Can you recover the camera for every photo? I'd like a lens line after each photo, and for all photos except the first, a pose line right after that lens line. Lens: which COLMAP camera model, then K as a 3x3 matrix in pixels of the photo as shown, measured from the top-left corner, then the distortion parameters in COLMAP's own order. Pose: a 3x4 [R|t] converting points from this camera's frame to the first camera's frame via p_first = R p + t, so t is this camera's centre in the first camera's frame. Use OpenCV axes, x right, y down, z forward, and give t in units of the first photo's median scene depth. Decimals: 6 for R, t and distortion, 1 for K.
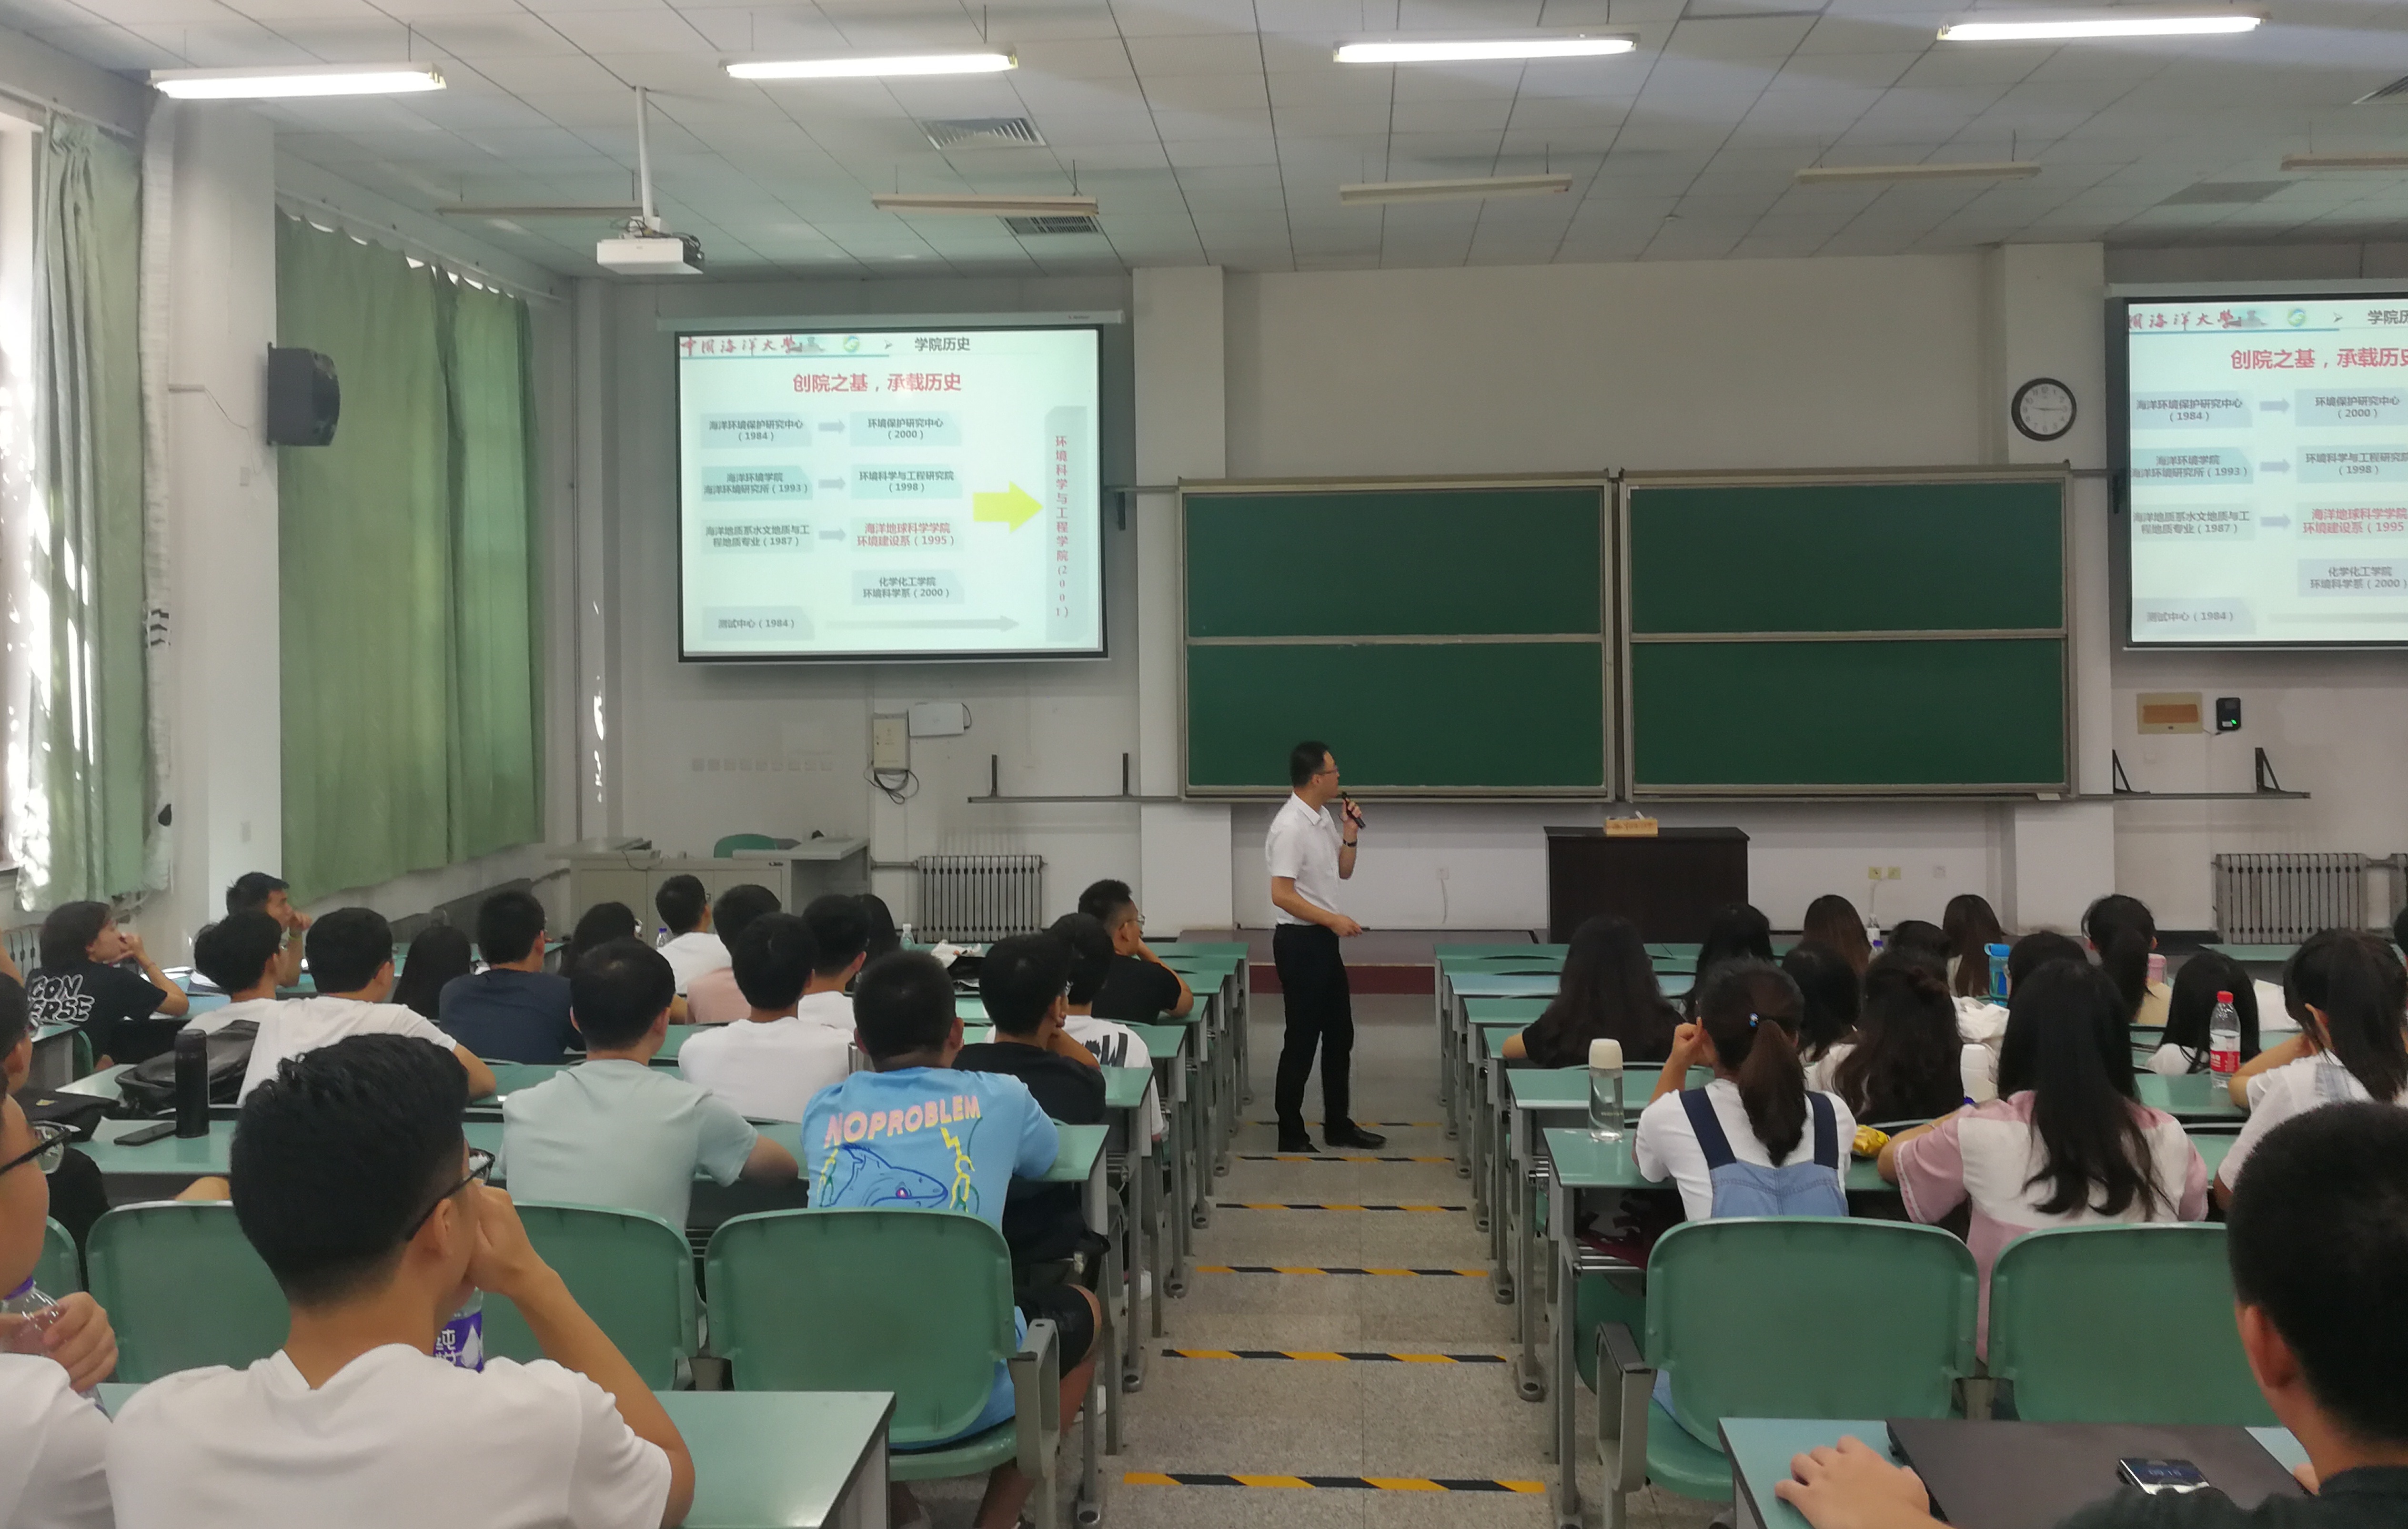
lens RADIAL K [[1986.9, 0, 1228.7], [0, 1986.9, 576.0], [0, 0, 1]] dist [0.004948, -0.012434]
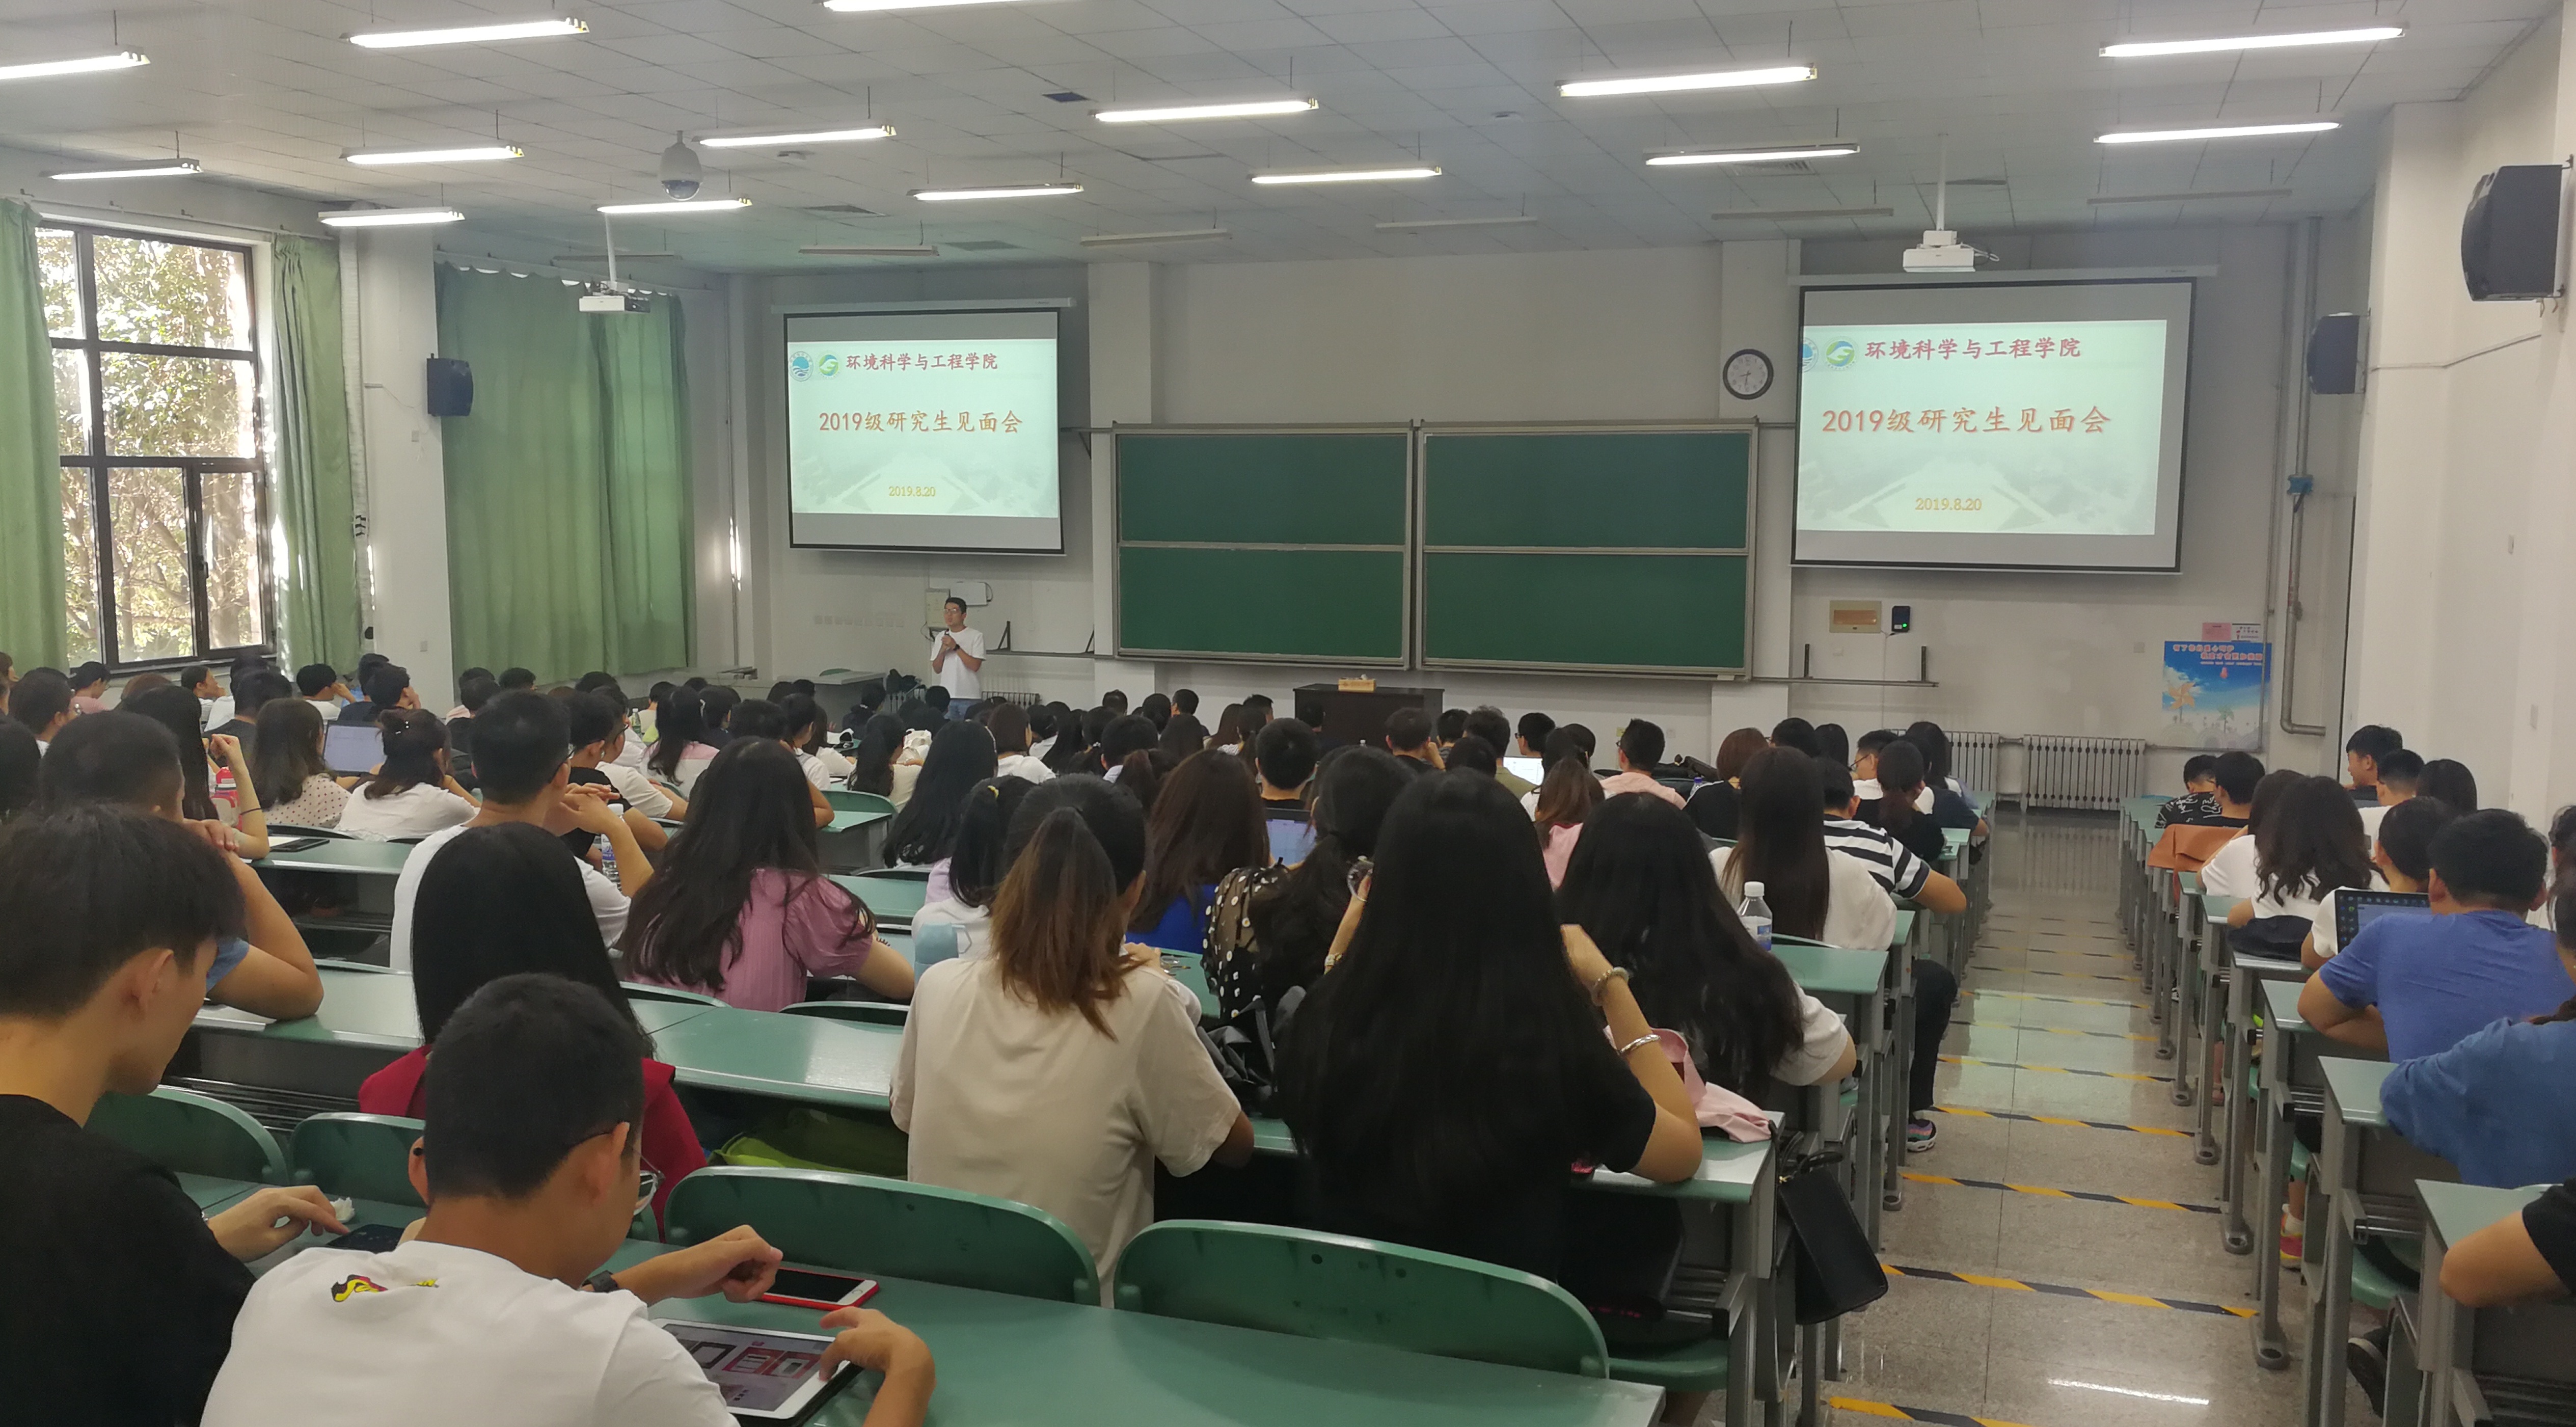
lens RADIAL K [[2048.0, 0, 1285.8], [0, 2048.0, 702.6], [0, 0, 1]] dist [0.027769, -0.005450]
pose [[0.964963, 0.043422, -0.258767, 0.467417], [-0.010983, 0.992032, 0.125510, -0.036846], [0.262155, -0.118271, 0.957751, -0.348348]]
